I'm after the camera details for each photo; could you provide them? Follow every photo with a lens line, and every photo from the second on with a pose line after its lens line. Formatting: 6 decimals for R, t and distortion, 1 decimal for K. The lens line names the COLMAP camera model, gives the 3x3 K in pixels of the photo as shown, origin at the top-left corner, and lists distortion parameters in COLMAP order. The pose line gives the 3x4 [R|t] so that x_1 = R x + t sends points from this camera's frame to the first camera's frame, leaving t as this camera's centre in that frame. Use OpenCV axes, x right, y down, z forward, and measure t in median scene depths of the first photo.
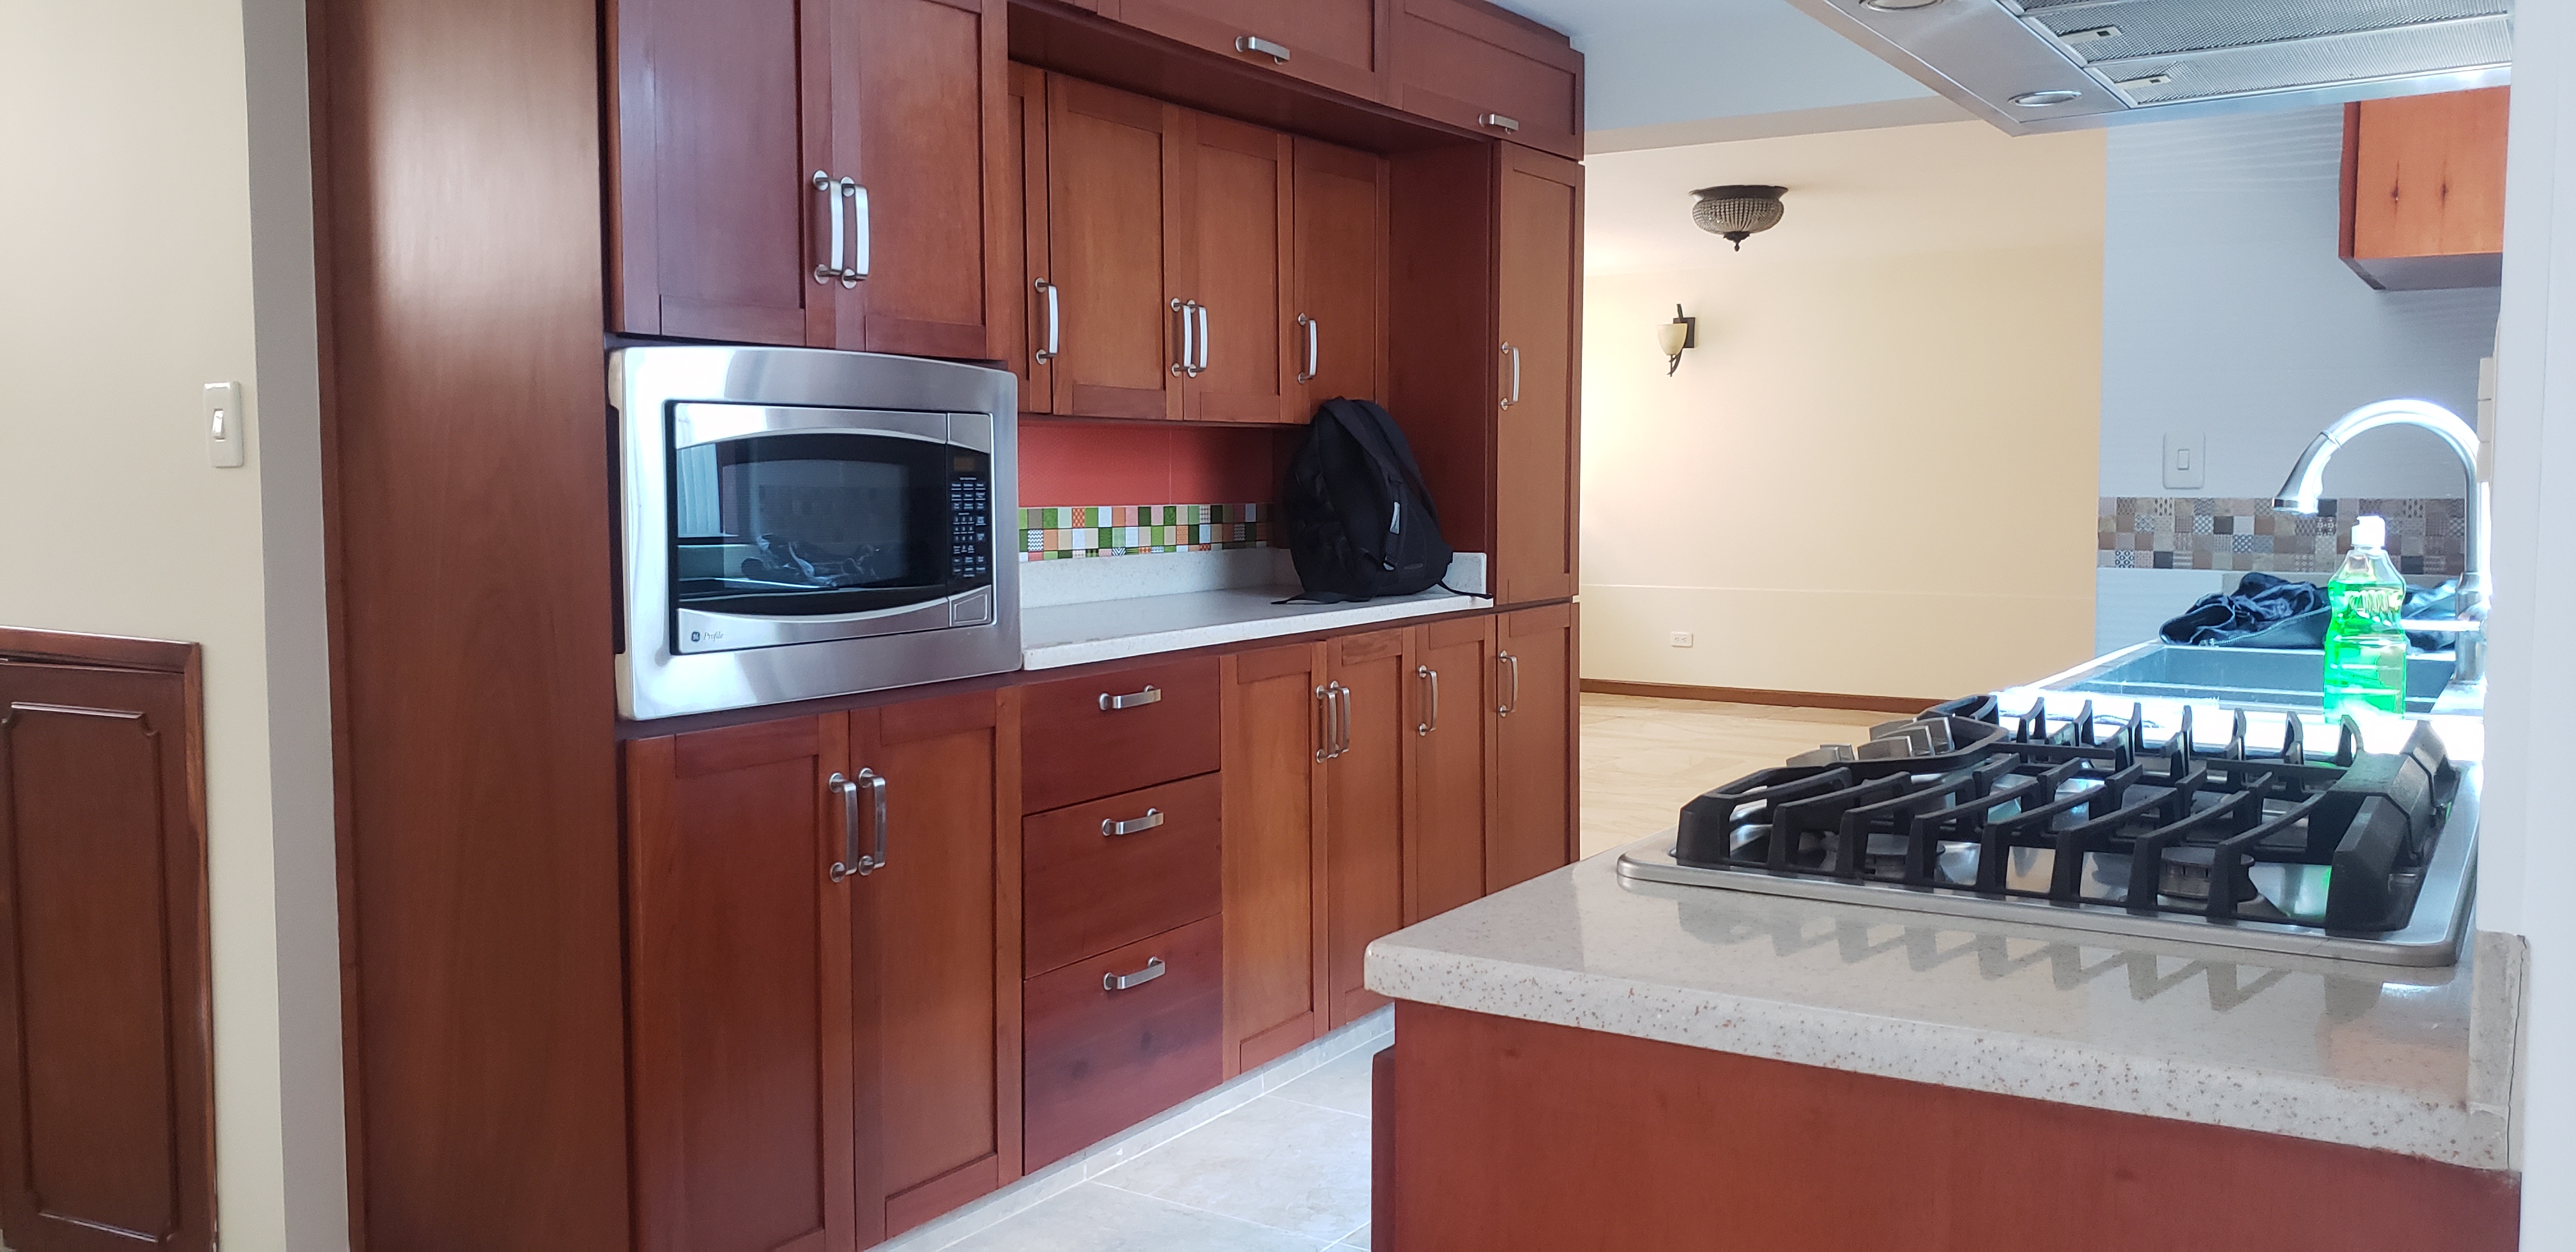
lens RADIAL K [[1979.7, 0, 1288.0], [0, 1979.7, 626.0], [0, 0, 1]] dist [0.110102, 0.000181]
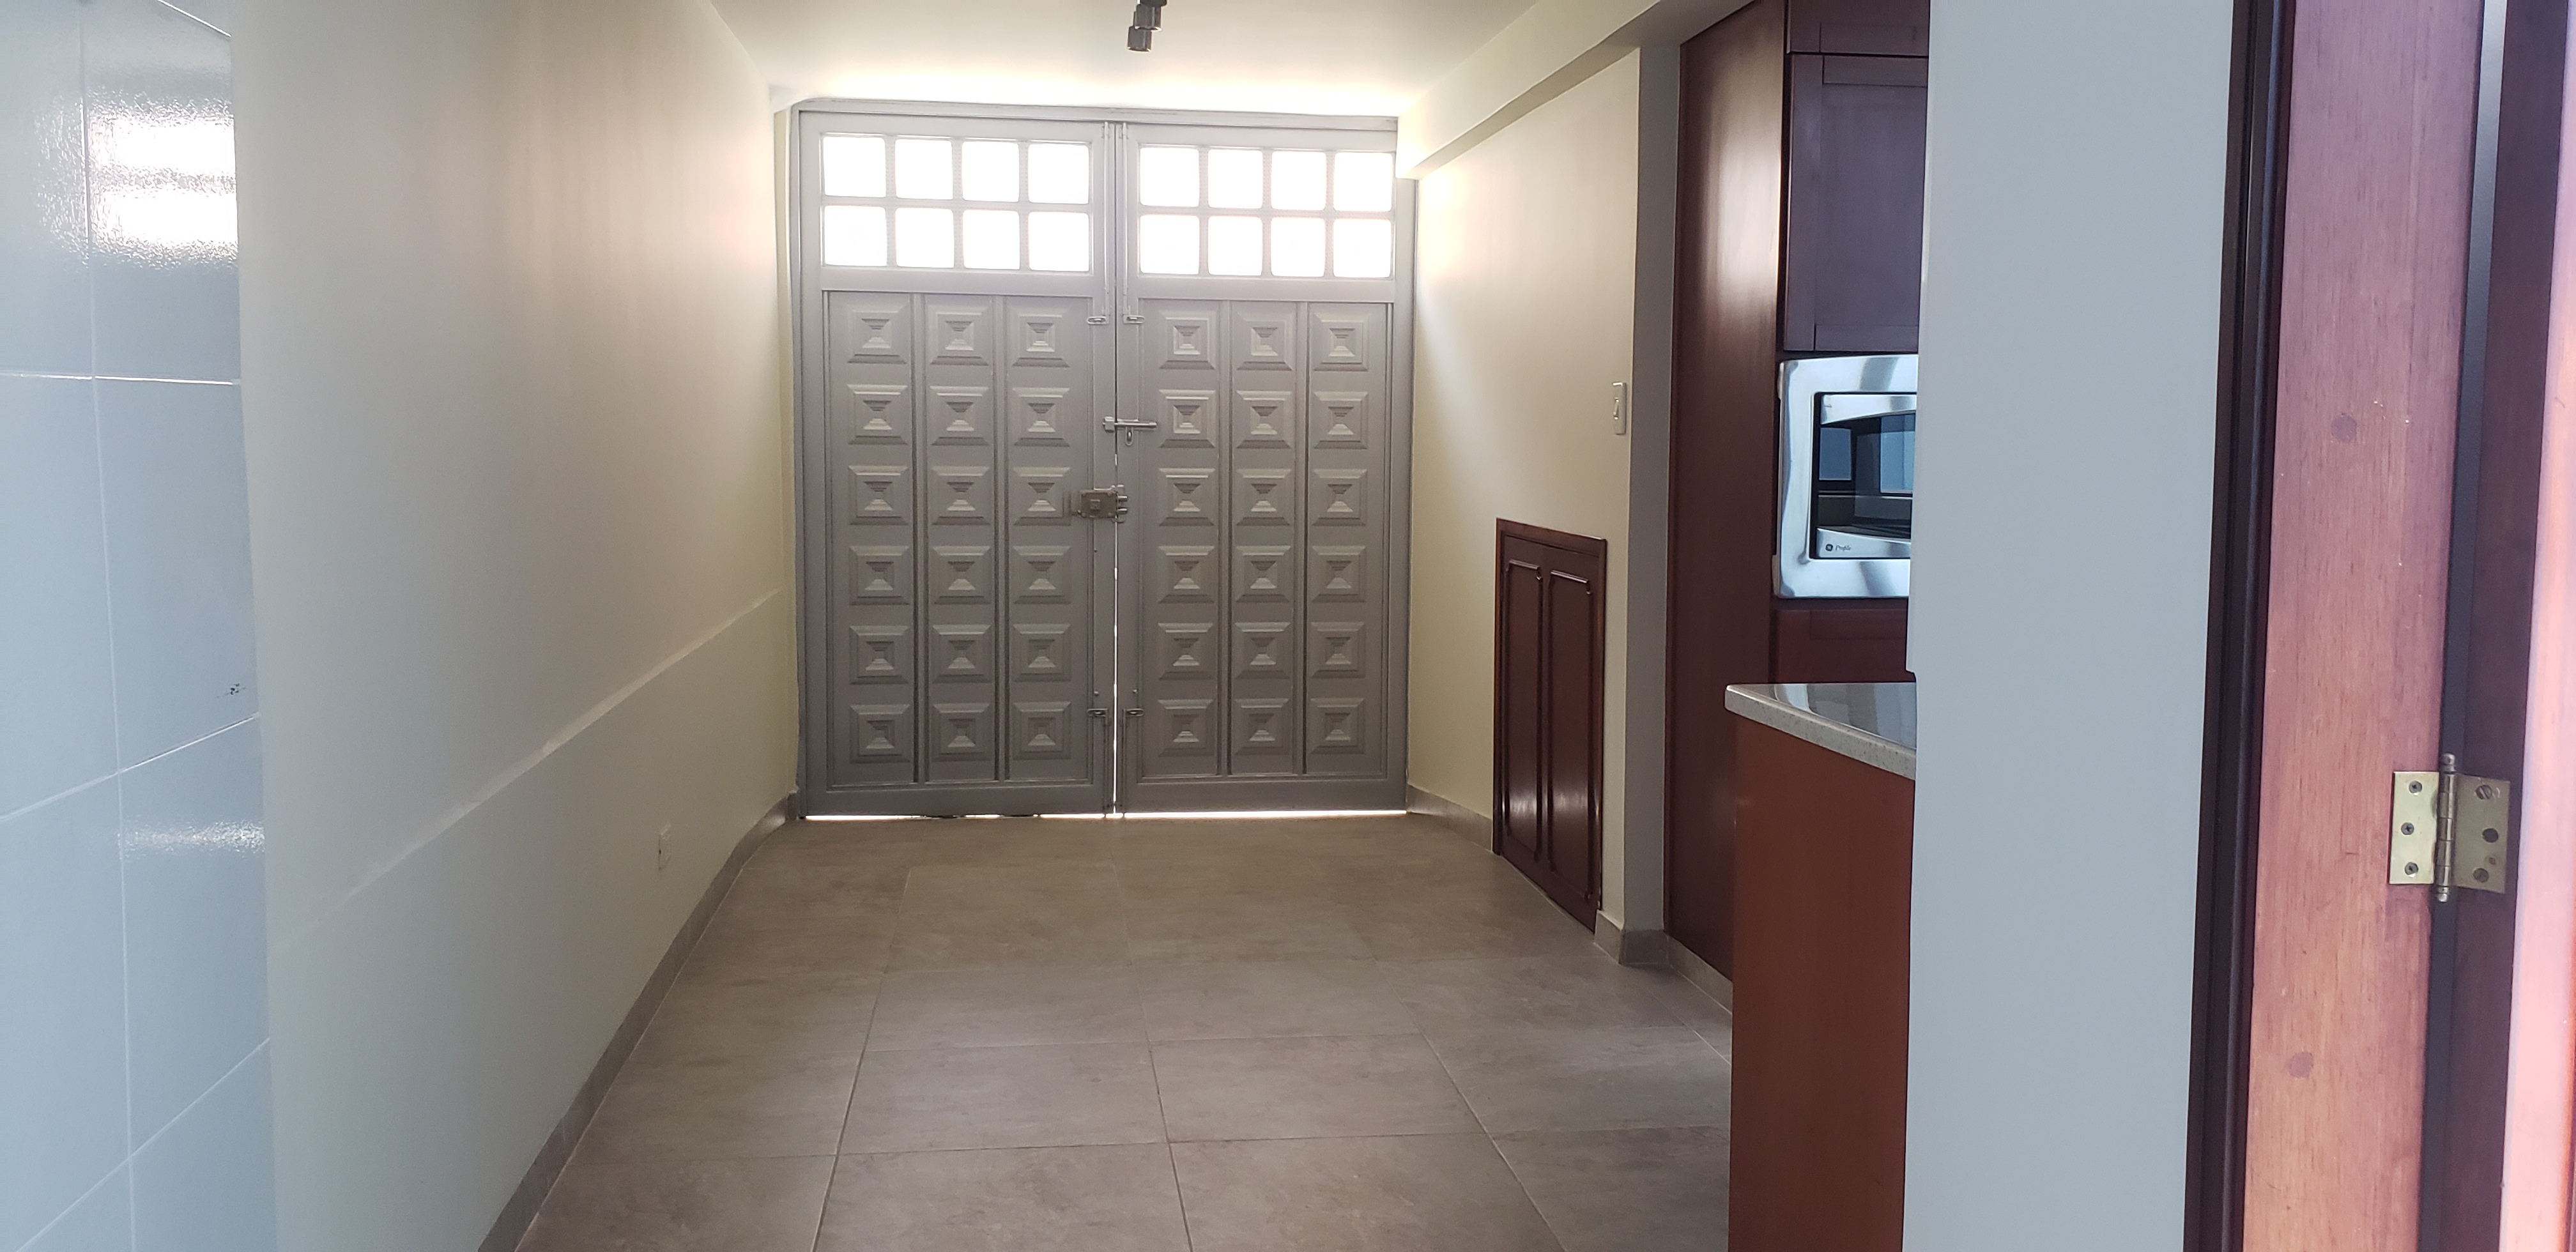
lens RADIAL K [[1979.7, 0, 1288.0], [0, 1979.7, 626.0], [0, 0, 1]] dist [0.110102, 0.000181]
pose [[0.643927, 0.097535, -0.758845, 0.606113], [-0.082176, 0.994920, 0.058147, 0.010643], [0.760661, 0.024916, 0.648671, -0.302739]]
